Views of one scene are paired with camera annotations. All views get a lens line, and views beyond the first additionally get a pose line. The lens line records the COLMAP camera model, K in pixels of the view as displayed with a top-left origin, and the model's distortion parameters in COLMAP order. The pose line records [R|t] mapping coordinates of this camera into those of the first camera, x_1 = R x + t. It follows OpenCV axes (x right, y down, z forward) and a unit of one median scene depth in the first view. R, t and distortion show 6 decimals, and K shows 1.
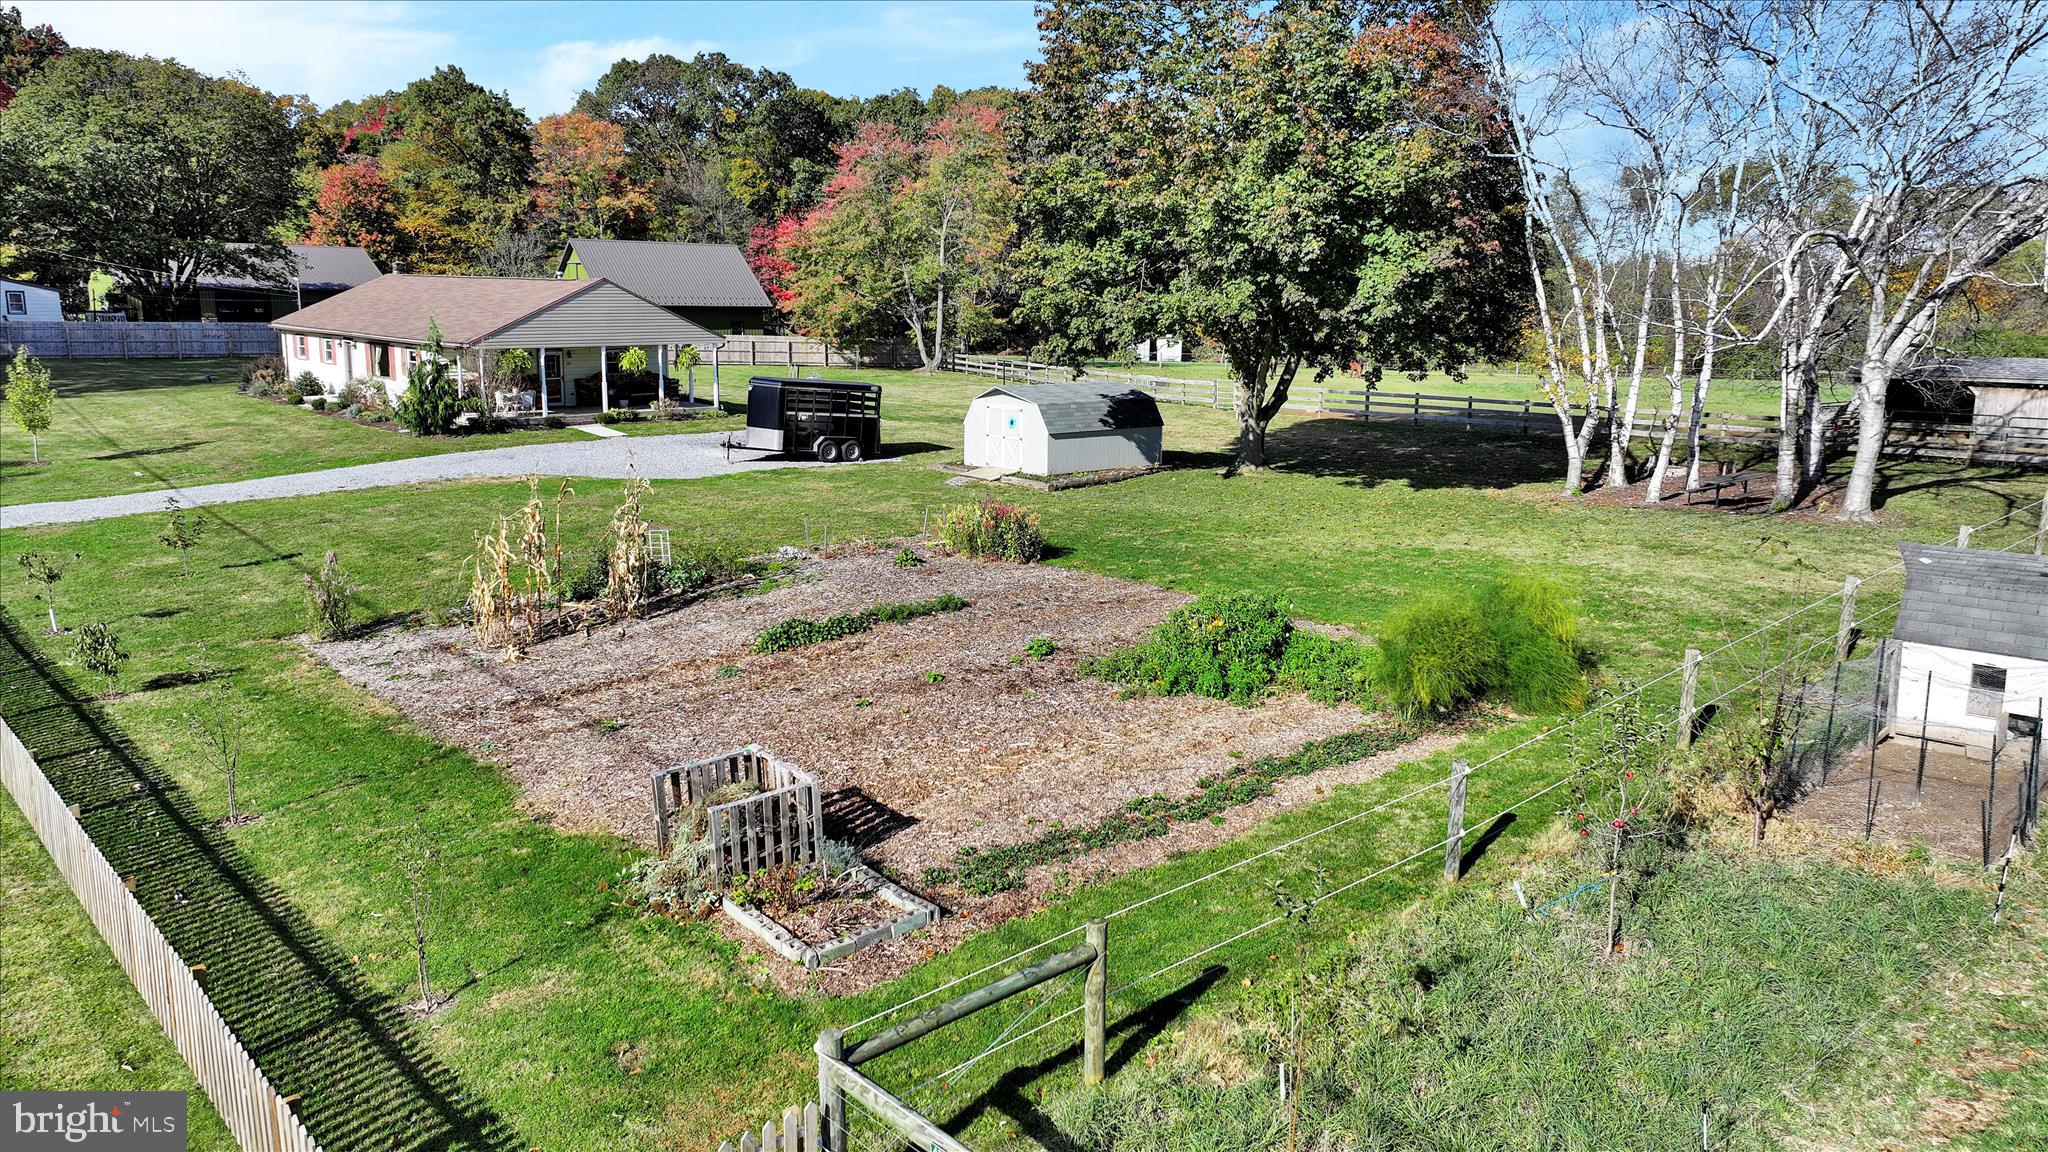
lens RADIAL K [[1456.9, 0, 1030.8], [0, 1456.9, 543.0], [0, 0, 1]] dist [0.021852, 0.001815]
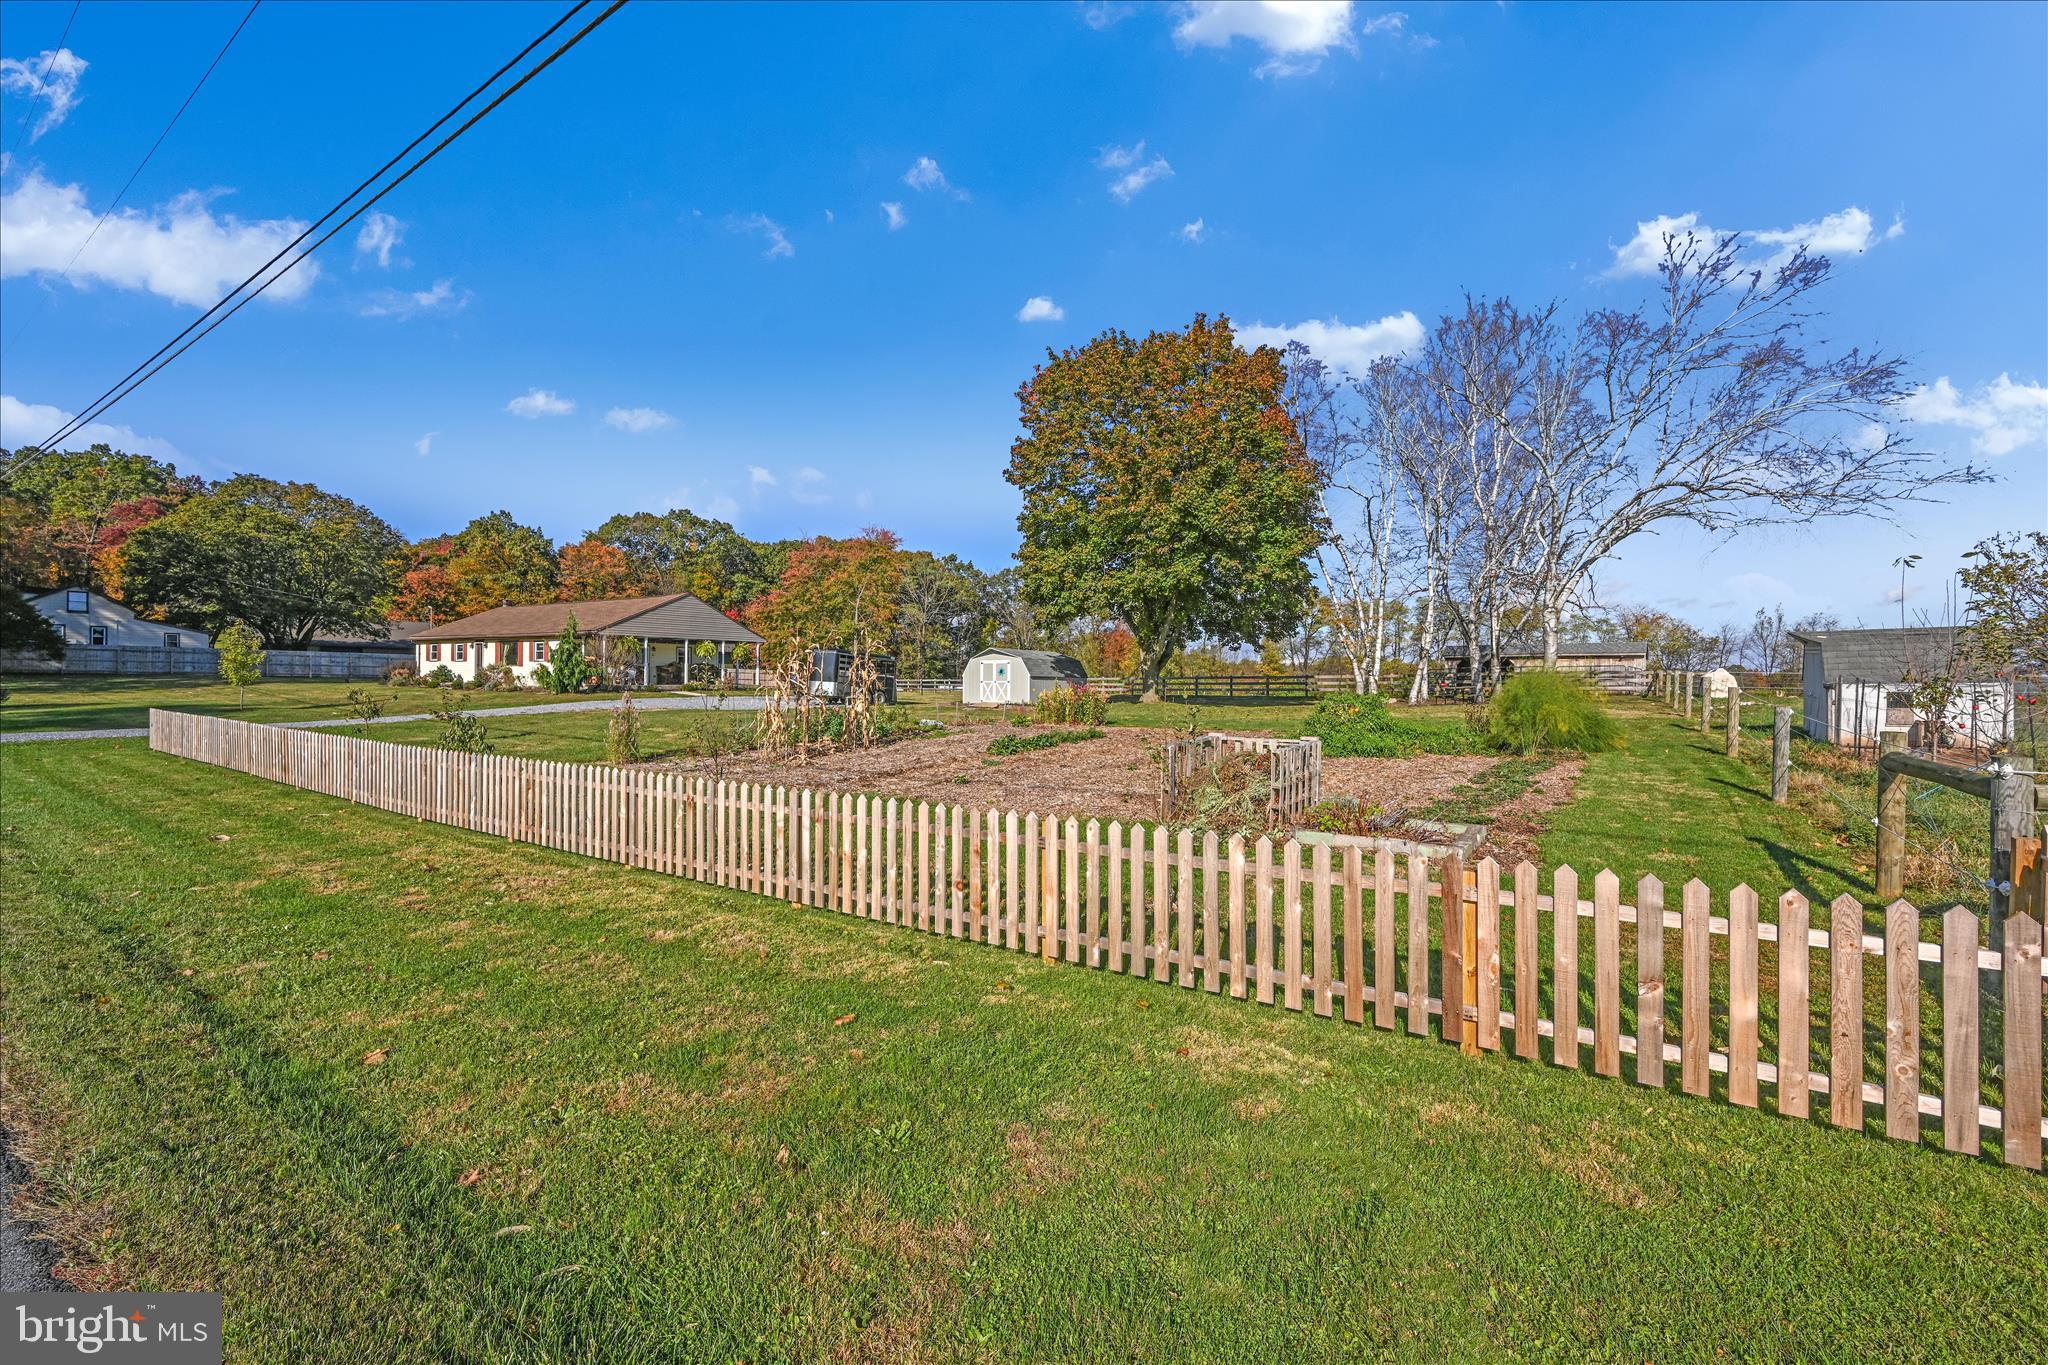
lens RADIAL K [[847.2, 0, 1033.5], [0, 847.2, 690.5], [0, 0, 1]] dist [0.000151, -0.000873]
pose [[0.973008, -0.009991, 0.230554, -0.129138], [0.046542, 0.987029, -0.153646, 0.052030], [-0.226029, 0.160229, 0.960853, 0.104375]]
